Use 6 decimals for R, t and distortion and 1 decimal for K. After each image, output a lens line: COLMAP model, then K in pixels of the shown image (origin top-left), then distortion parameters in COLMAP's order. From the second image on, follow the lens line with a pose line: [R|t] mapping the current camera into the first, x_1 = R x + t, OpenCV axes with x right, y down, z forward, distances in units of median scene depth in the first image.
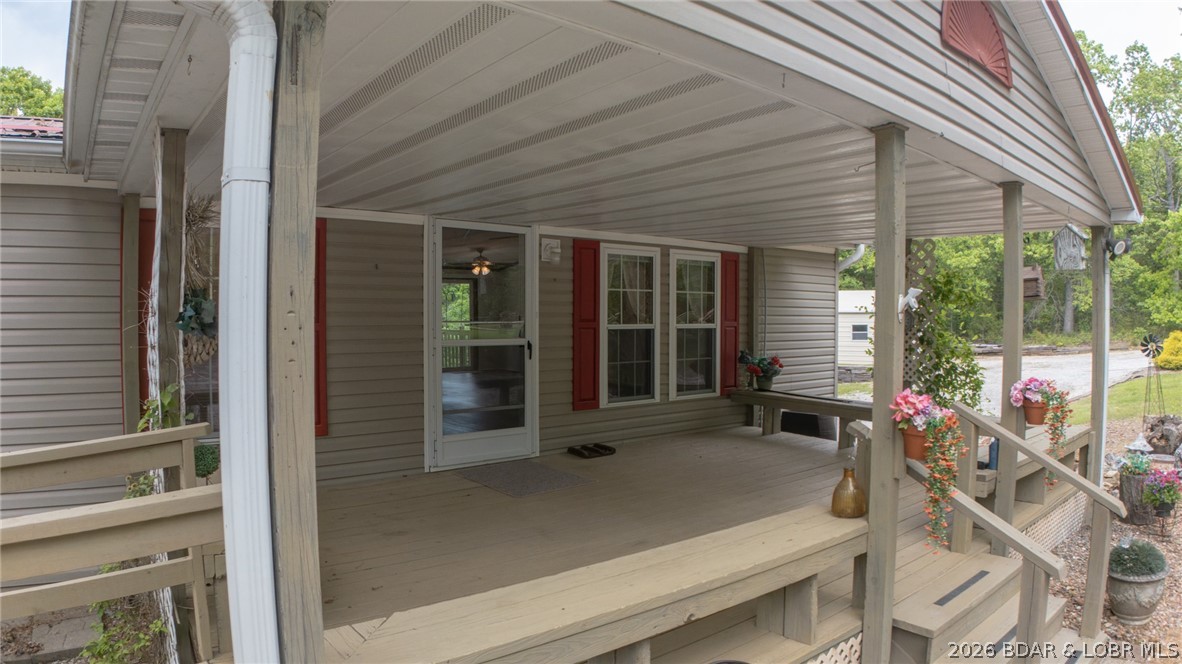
lens RADIAL K [[721.1, 0, 591.0], [0, 721.1, 332.0], [0, 0, 1]] dist [-0.159901, 0.001836]
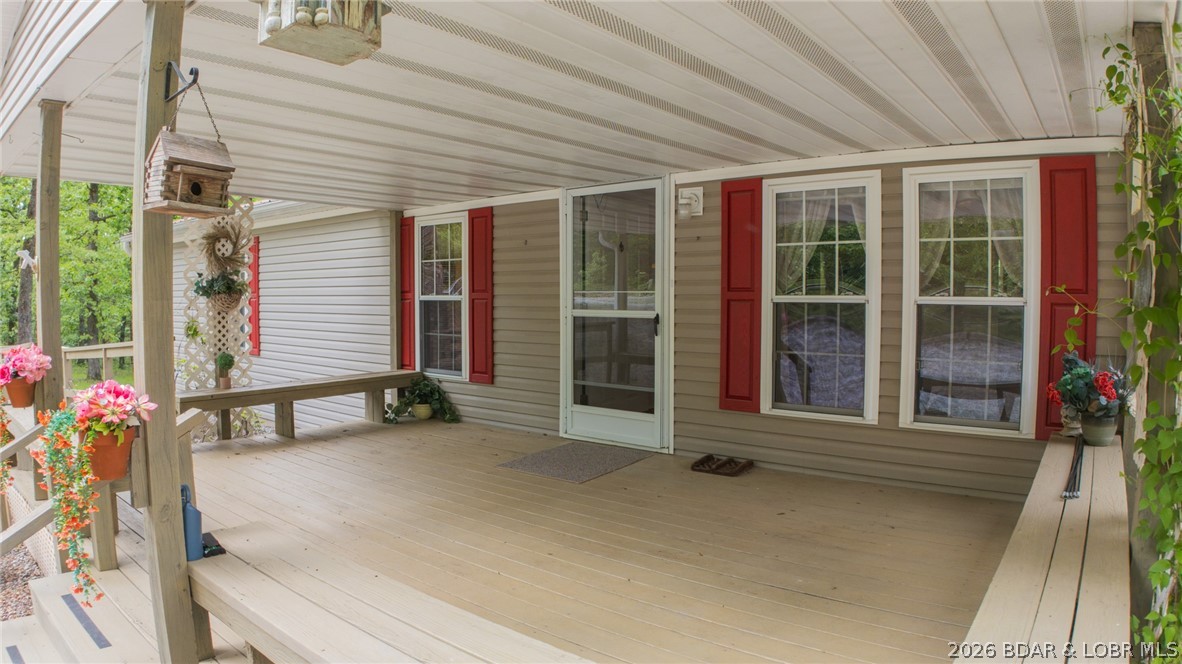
lens RADIAL K [[721.1, 0, 591.0], [0, 721.1, 332.0], [0, 0, 1]] dist [-0.159901, 0.001836]
pose [[0.212788, 0.055716, -0.975509, 0.696110], [-0.013055, 0.998446, 0.054178, -0.011145], [0.977011, 0.001207, 0.213185, 0.717885]]
